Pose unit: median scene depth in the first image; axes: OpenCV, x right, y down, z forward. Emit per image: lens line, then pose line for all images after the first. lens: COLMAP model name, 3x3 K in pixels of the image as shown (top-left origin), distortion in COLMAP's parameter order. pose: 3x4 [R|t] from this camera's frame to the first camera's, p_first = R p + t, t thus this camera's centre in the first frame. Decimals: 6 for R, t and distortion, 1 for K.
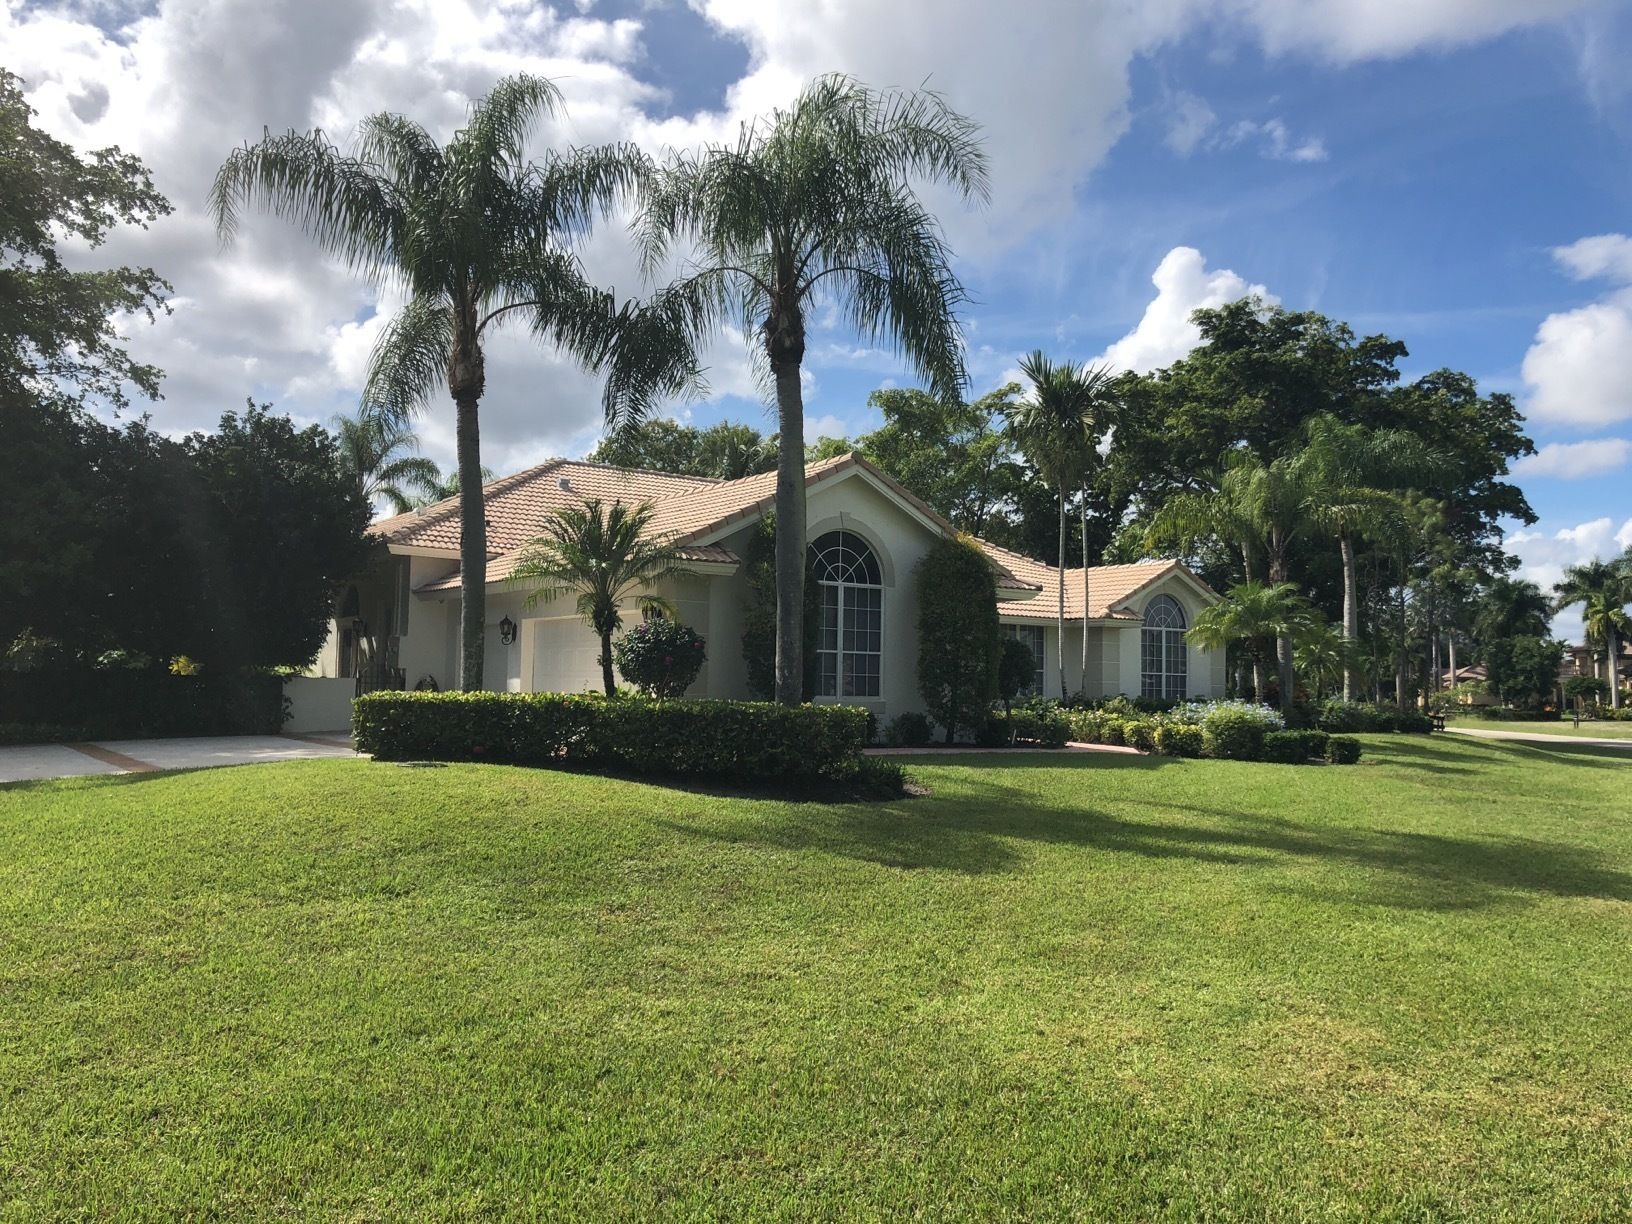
lens RADIAL K [[1349.0, 0, 816.0], [0, 1349.0, 612.0], [0, 0, 1]] dist [0.059870, -0.083046]
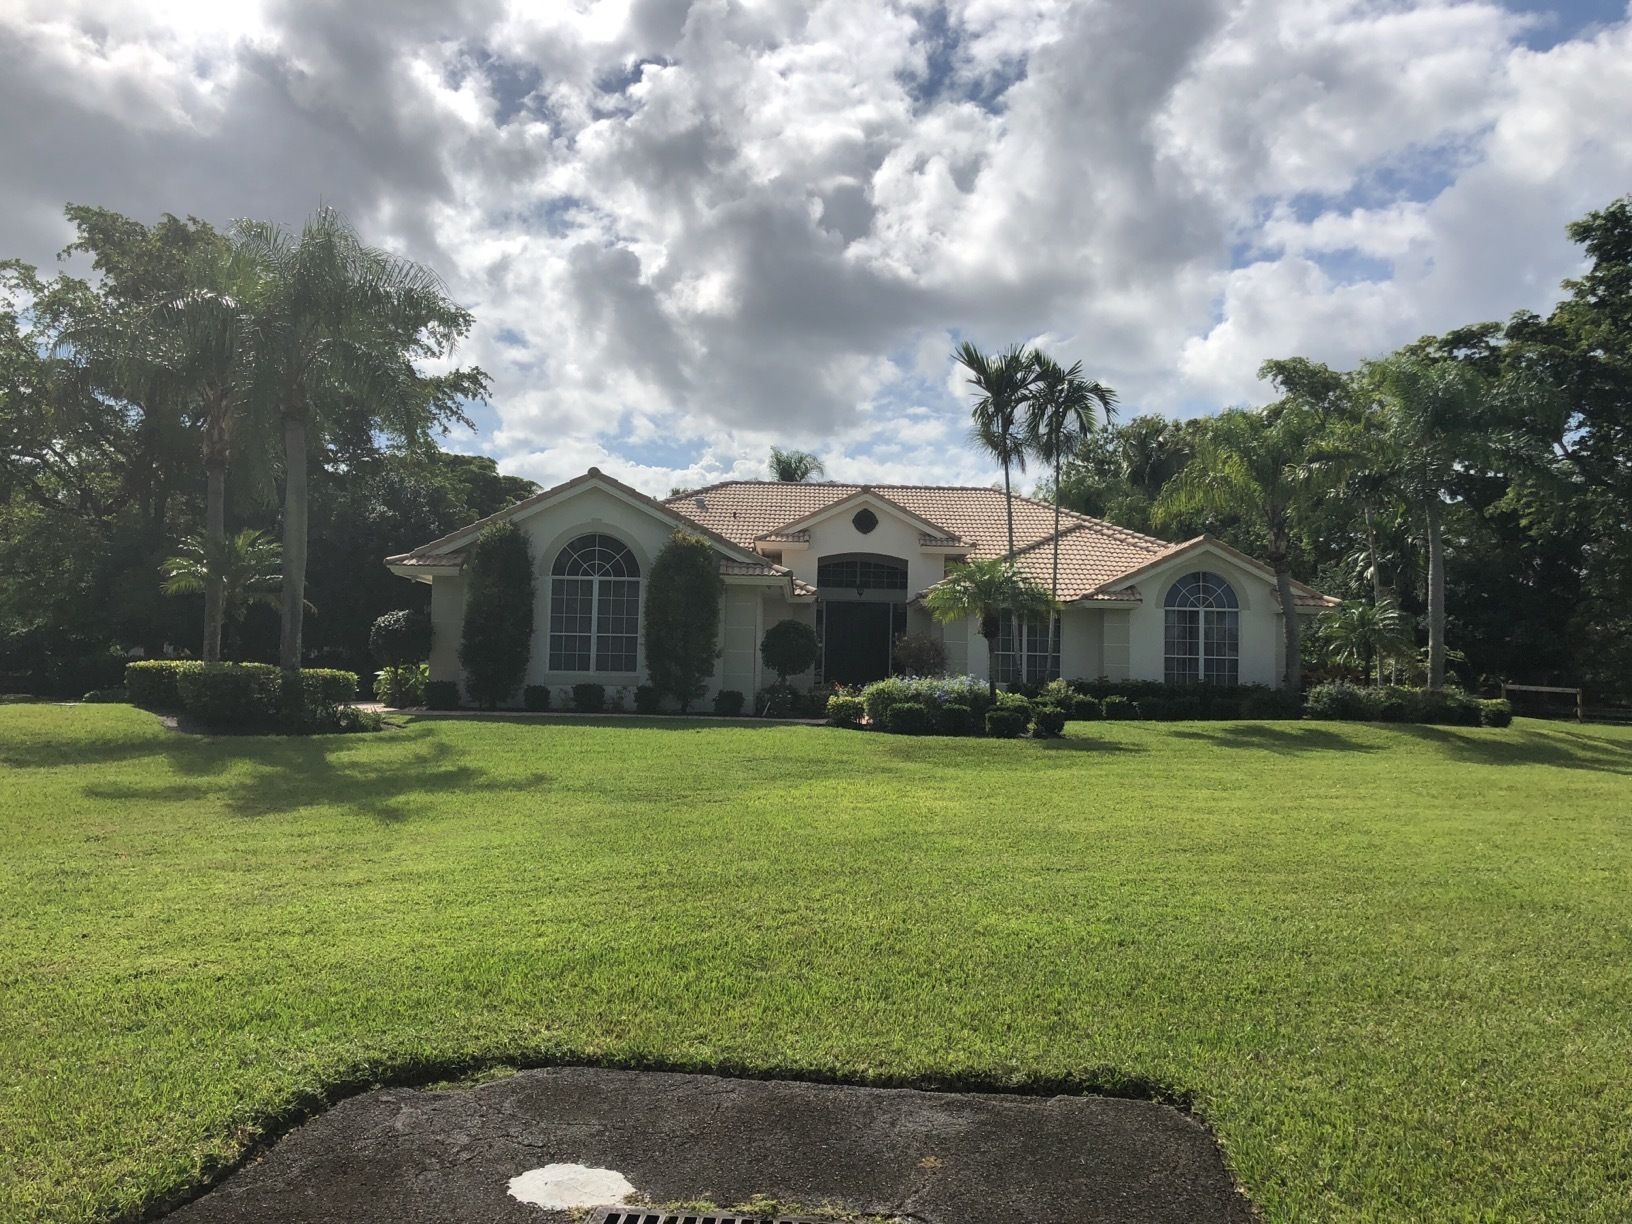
lens RADIAL K [[1349.0, 0, 816.0], [0, 1349.0, 612.0], [0, 0, 1]] dist [0.059870, -0.083046]
pose [[0.809737, -0.025392, -0.586243, 0.733557], [0.024514, 0.999655, -0.009439, 0.021251], [0.586281, -0.006728, 0.810080, 0.113524]]
